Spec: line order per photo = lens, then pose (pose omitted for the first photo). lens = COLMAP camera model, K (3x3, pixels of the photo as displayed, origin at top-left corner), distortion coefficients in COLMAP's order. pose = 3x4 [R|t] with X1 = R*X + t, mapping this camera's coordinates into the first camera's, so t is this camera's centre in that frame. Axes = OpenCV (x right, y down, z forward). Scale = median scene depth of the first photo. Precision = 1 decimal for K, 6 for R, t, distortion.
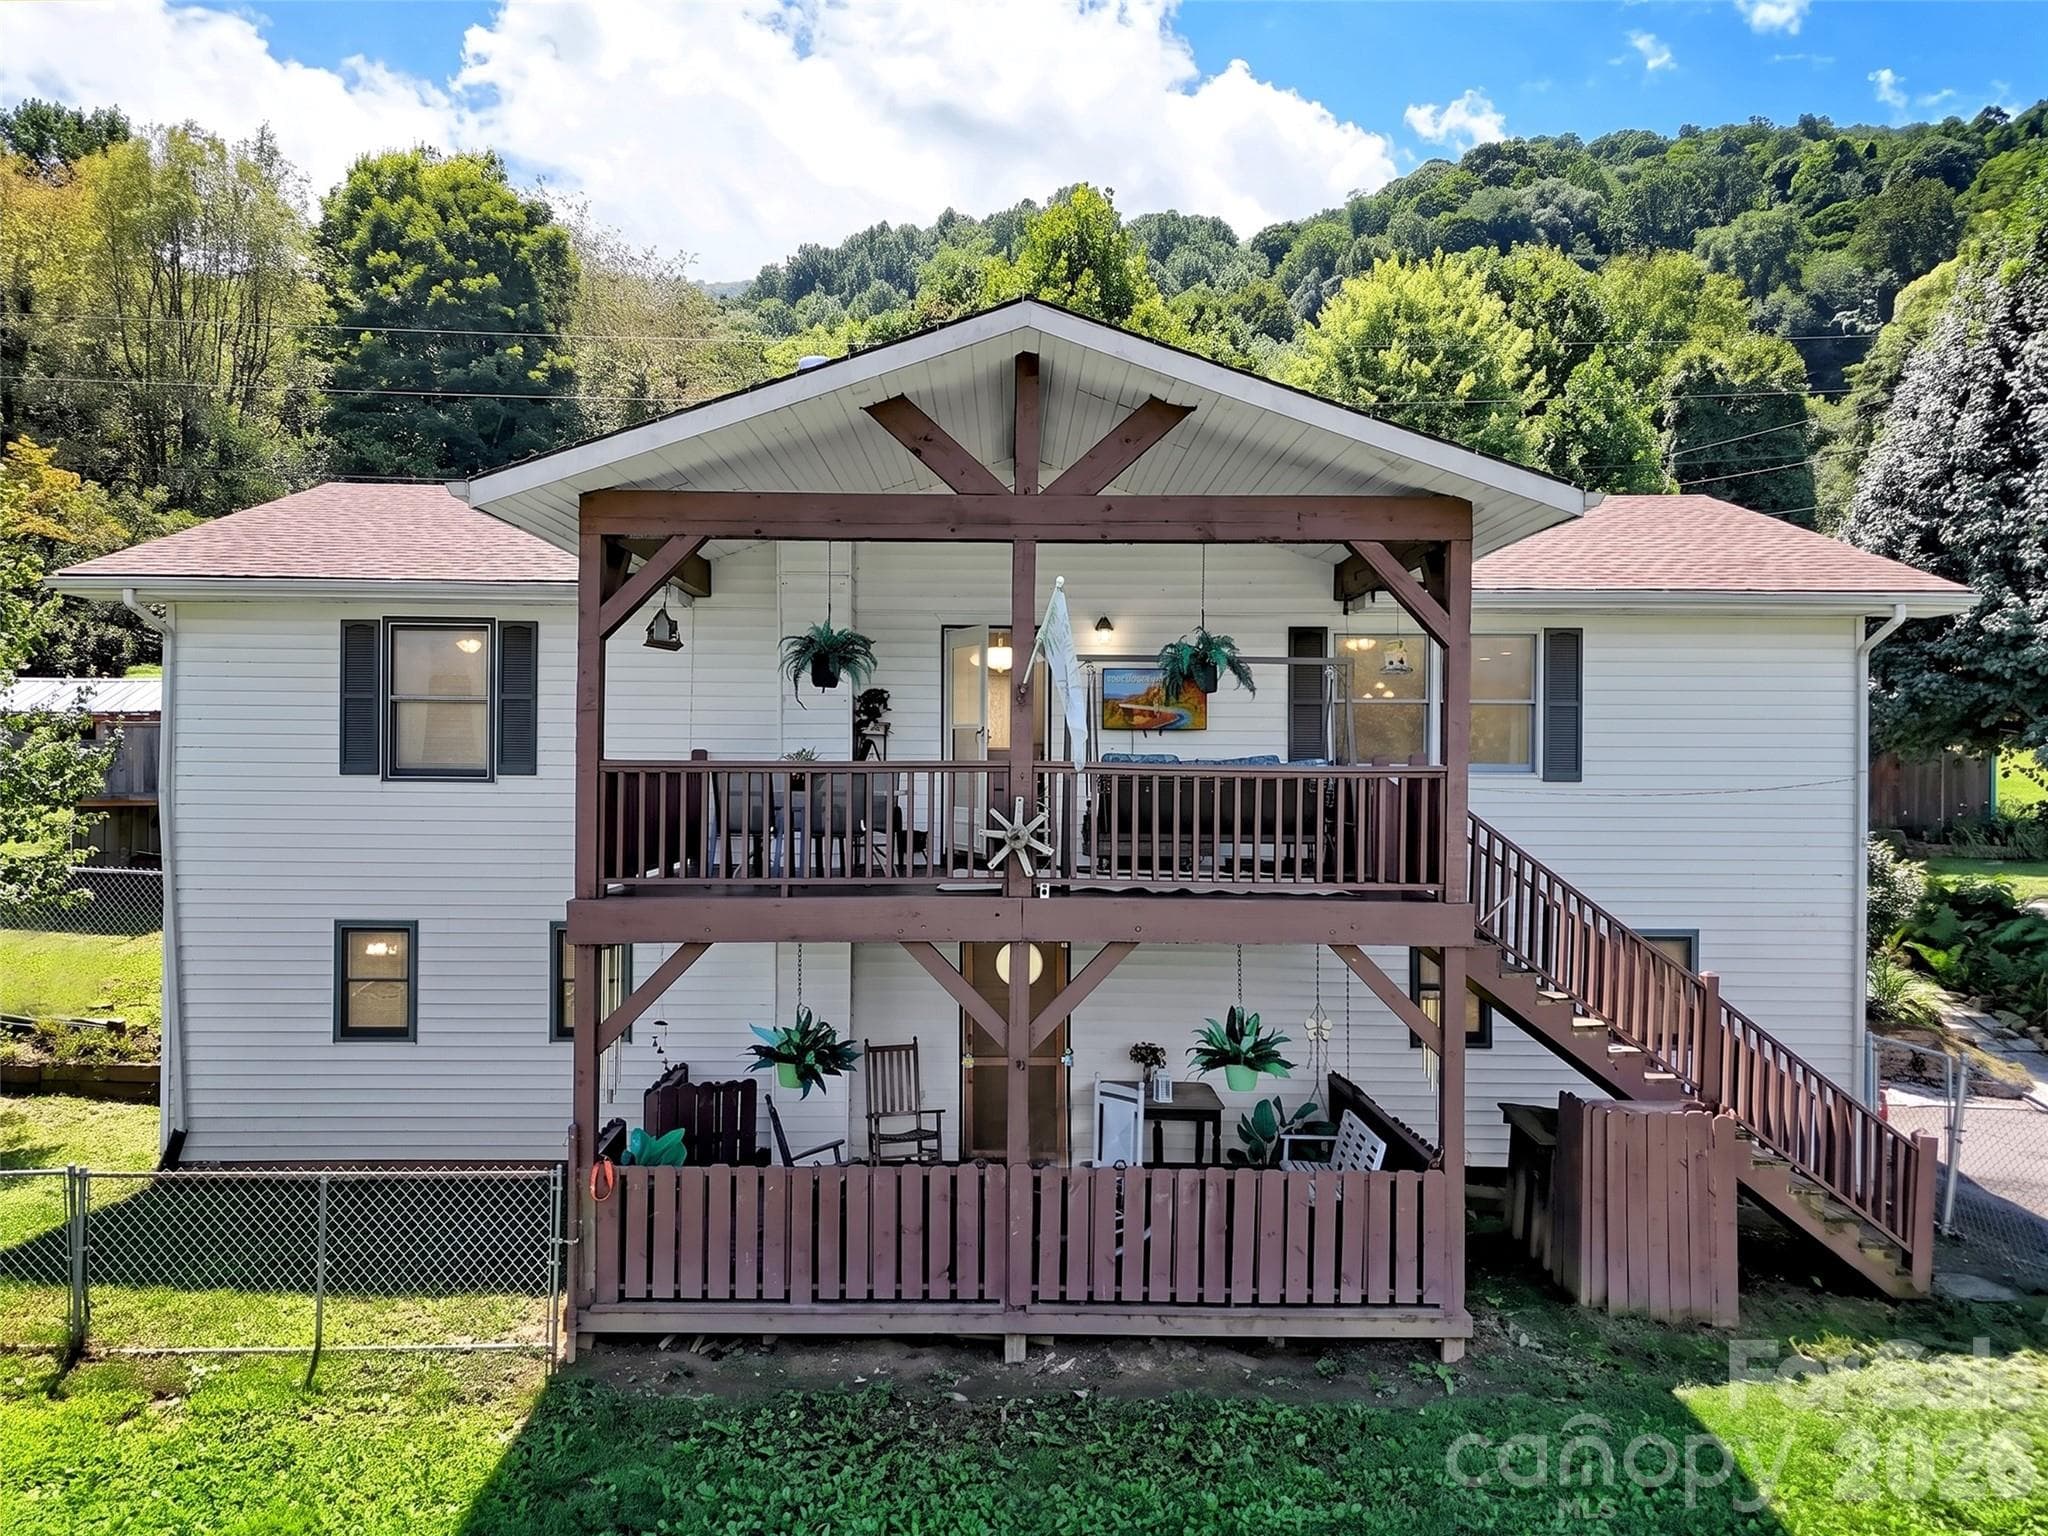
lens RADIAL K [[1467.8, 0, 1025.2], [0, 1467.8, 745.7], [0, 0, 1]] dist [0.036491, -0.000462]
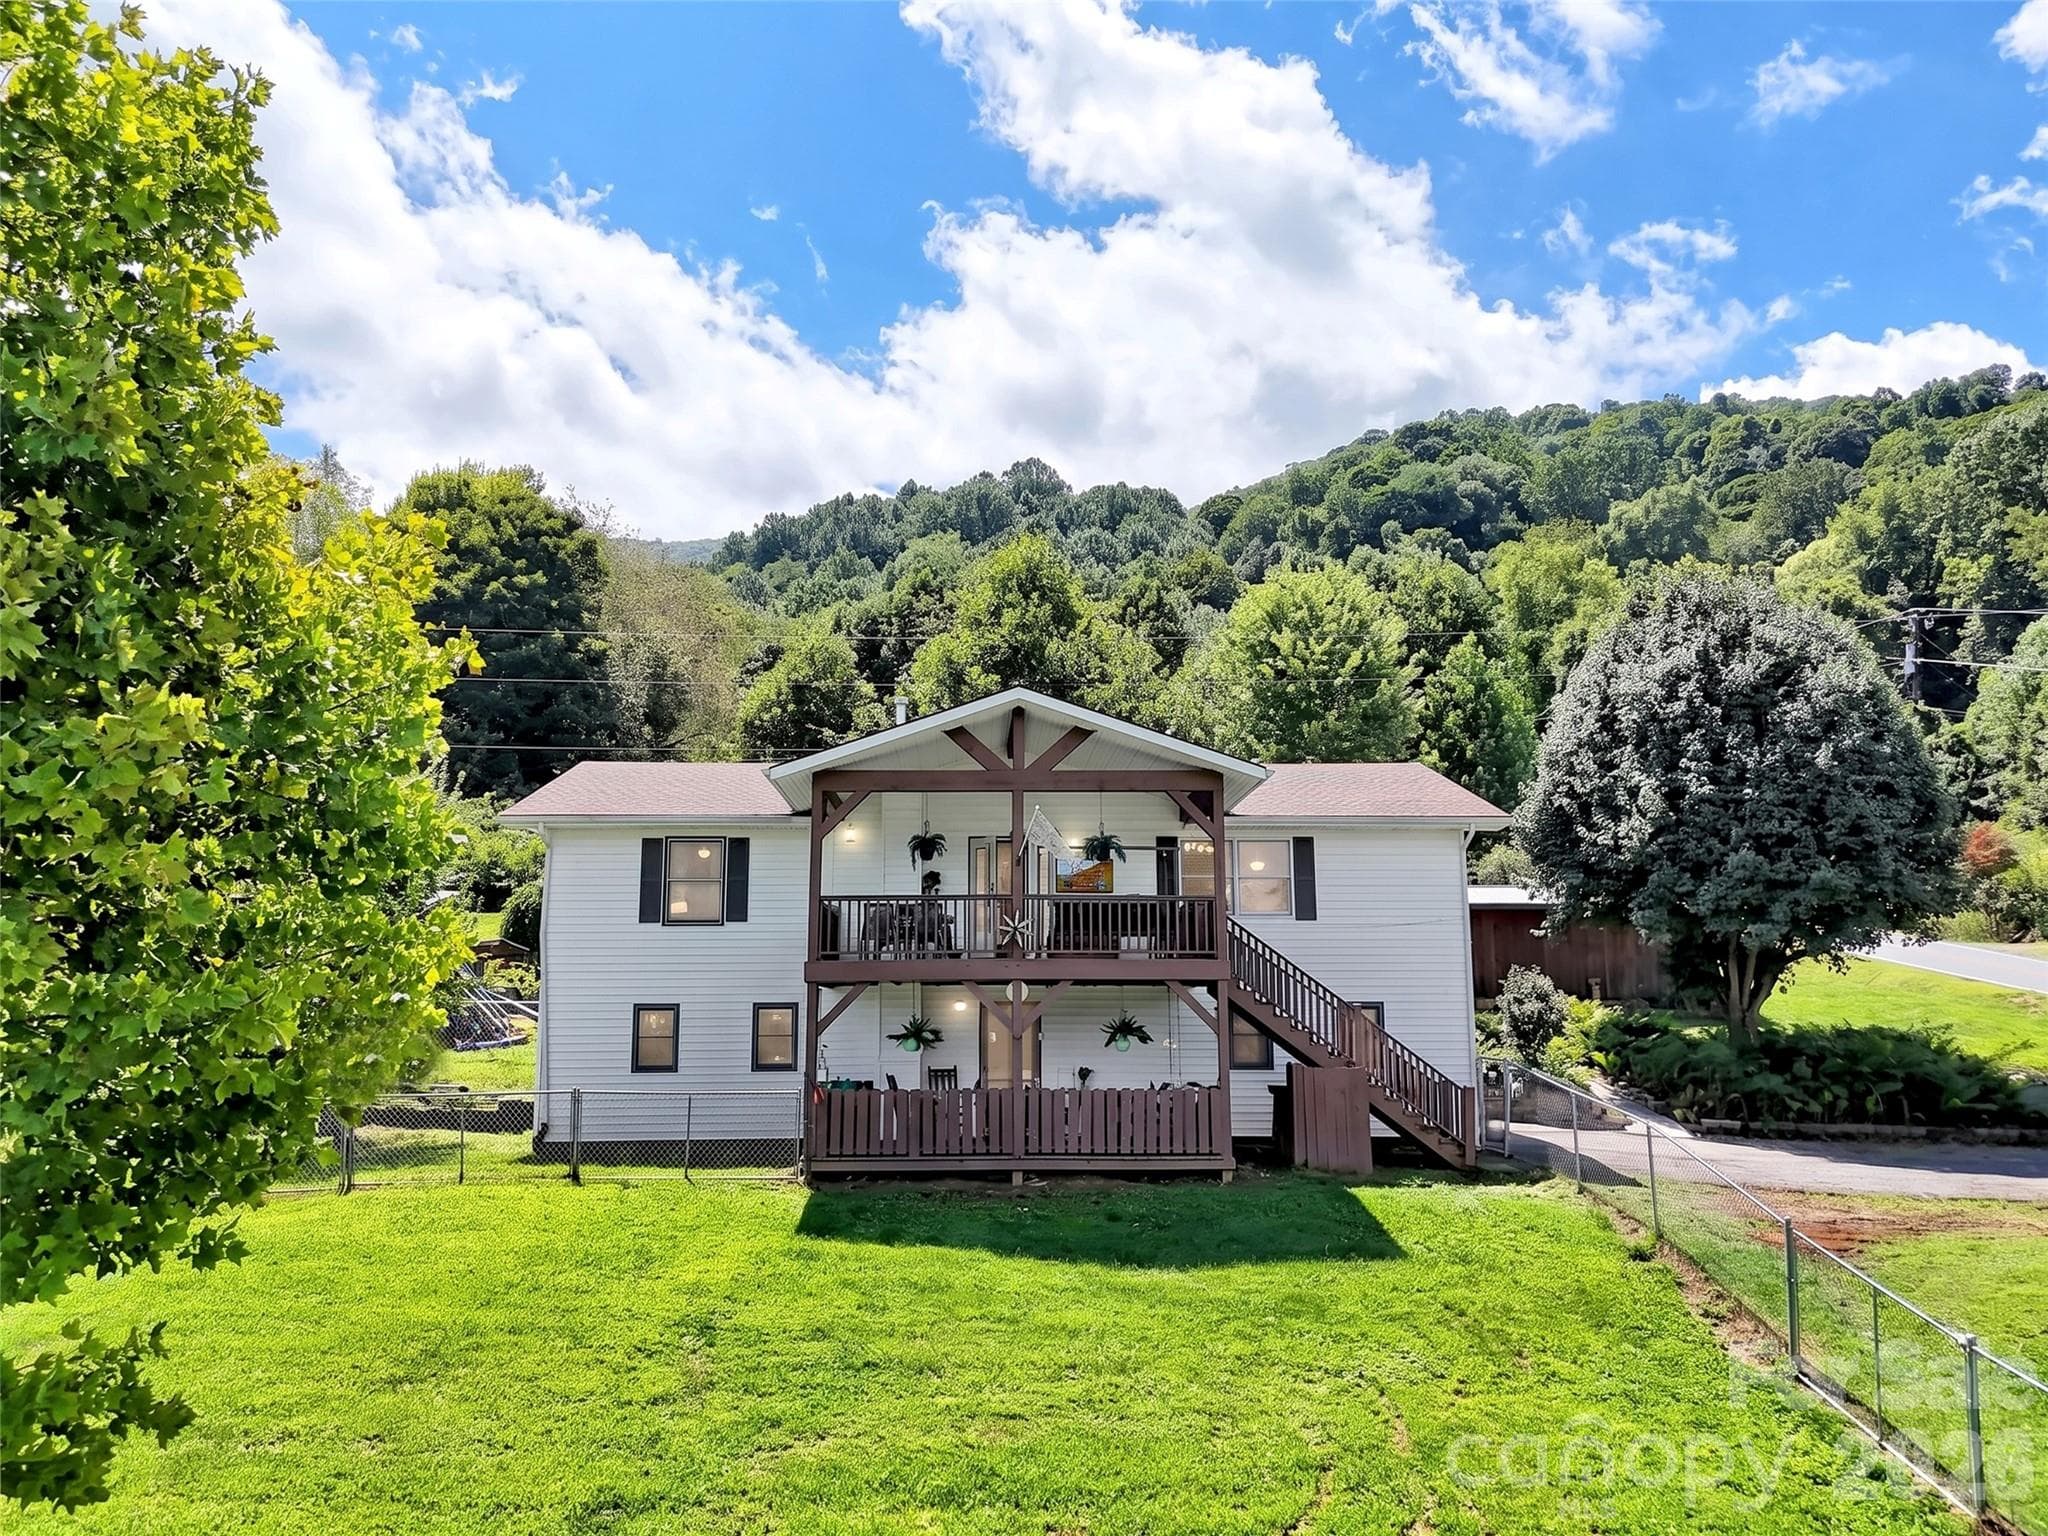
lens RADIAL K [[1467.8, 0, 1025.2], [0, 1467.8, 745.7], [0, 0, 1]] dist [0.036491, -0.000462]
pose [[0.999593, -0.006202, 0.027854, -0.007289], [0.010824, 0.985561, -0.168975, 0.023338], [-0.026404, 0.169207, 0.985227, -0.167861]]
